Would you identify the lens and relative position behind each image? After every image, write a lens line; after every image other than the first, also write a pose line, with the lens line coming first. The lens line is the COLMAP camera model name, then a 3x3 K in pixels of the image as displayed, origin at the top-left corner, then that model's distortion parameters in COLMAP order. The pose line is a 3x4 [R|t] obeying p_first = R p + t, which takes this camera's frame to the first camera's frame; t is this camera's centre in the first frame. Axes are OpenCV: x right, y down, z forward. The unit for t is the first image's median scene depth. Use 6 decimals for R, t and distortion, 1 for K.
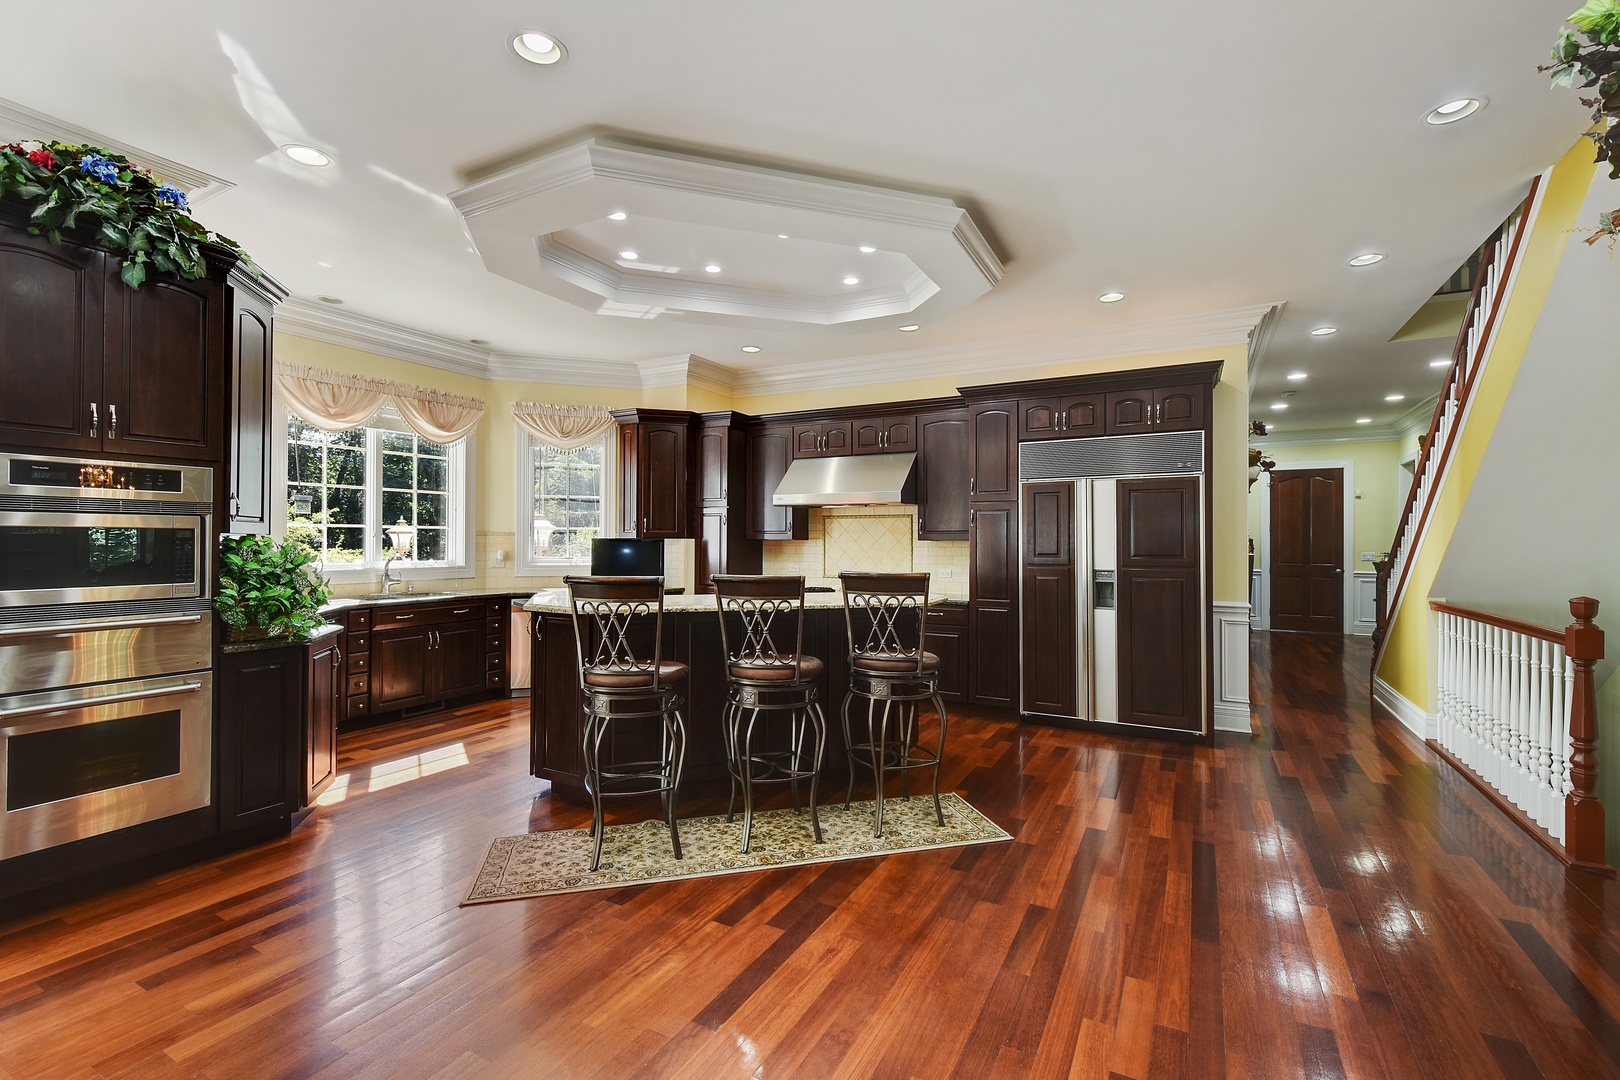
lens RADIAL K [[710.9, 0, 812.5], [0, 710.9, 542.4], [0, 0, 1]] dist [0.006816, -0.006617]
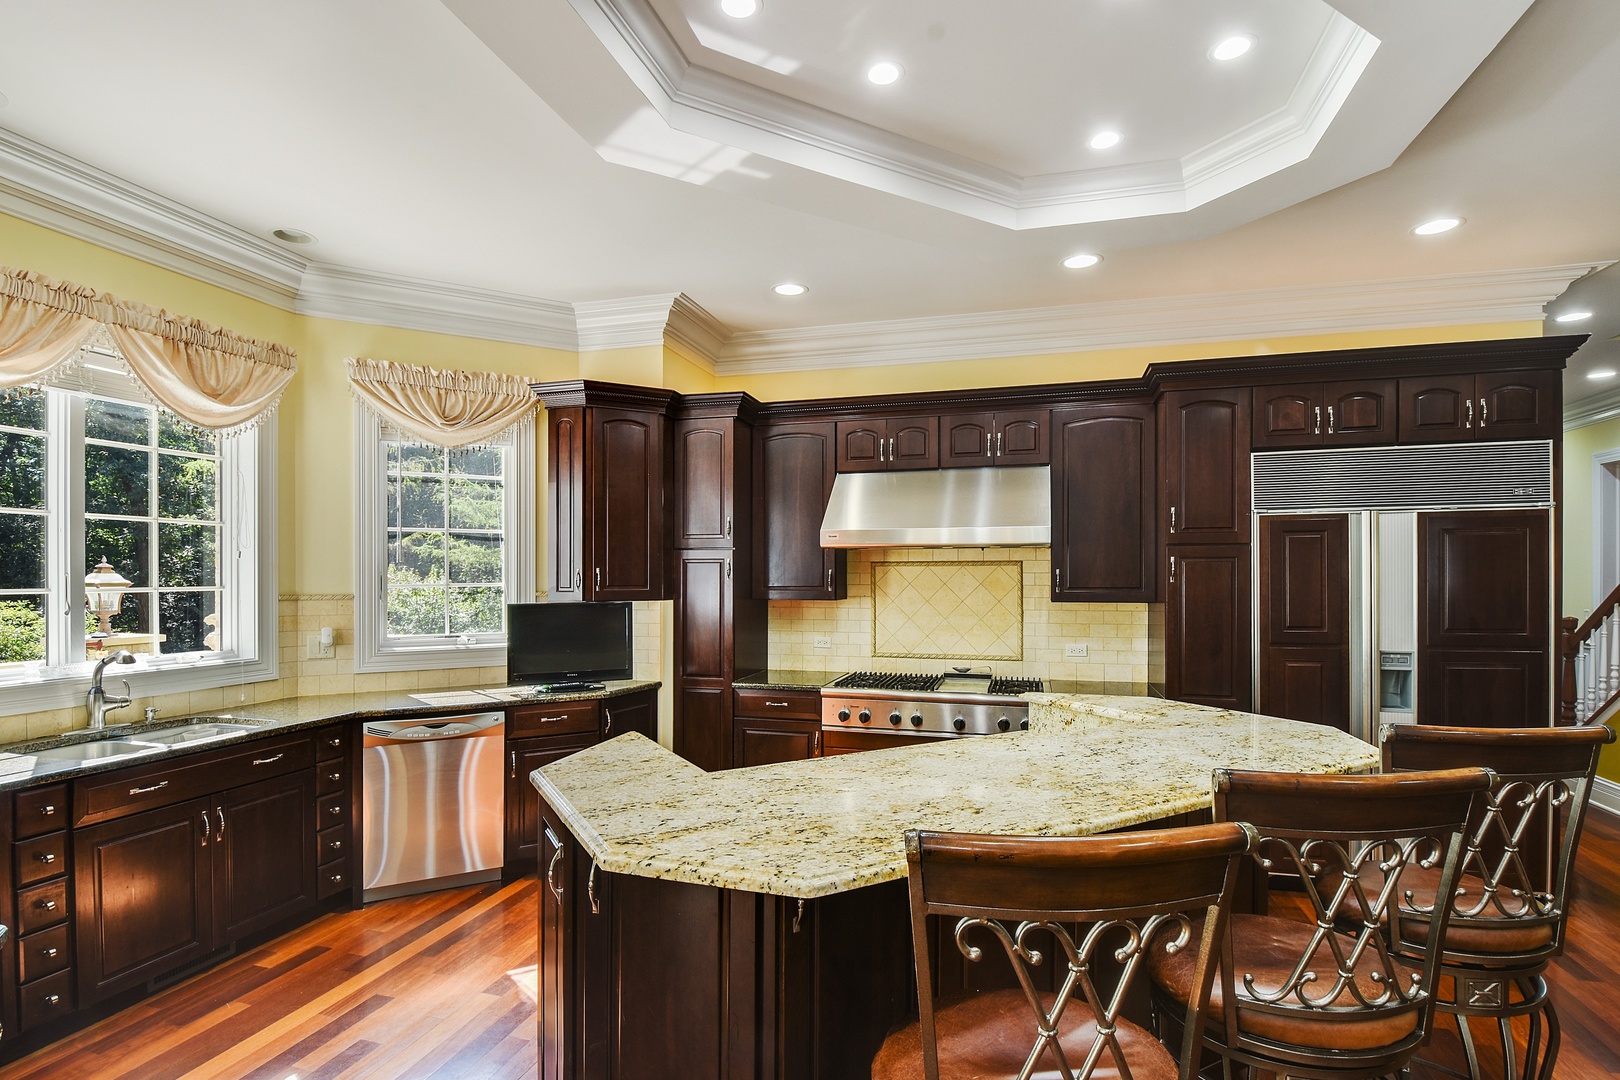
lens RADIAL K [[809.3, 0, 821.4], [0, 809.3, 585.1], [0, 0, 1]] dist [-0.008794, -0.007129]
pose [[0.975799, -0.009077, 0.218482, -0.205638], [0.006998, 0.999923, 0.010286, -0.026163], [-0.218558, -0.008508, 0.975787, 0.314776]]
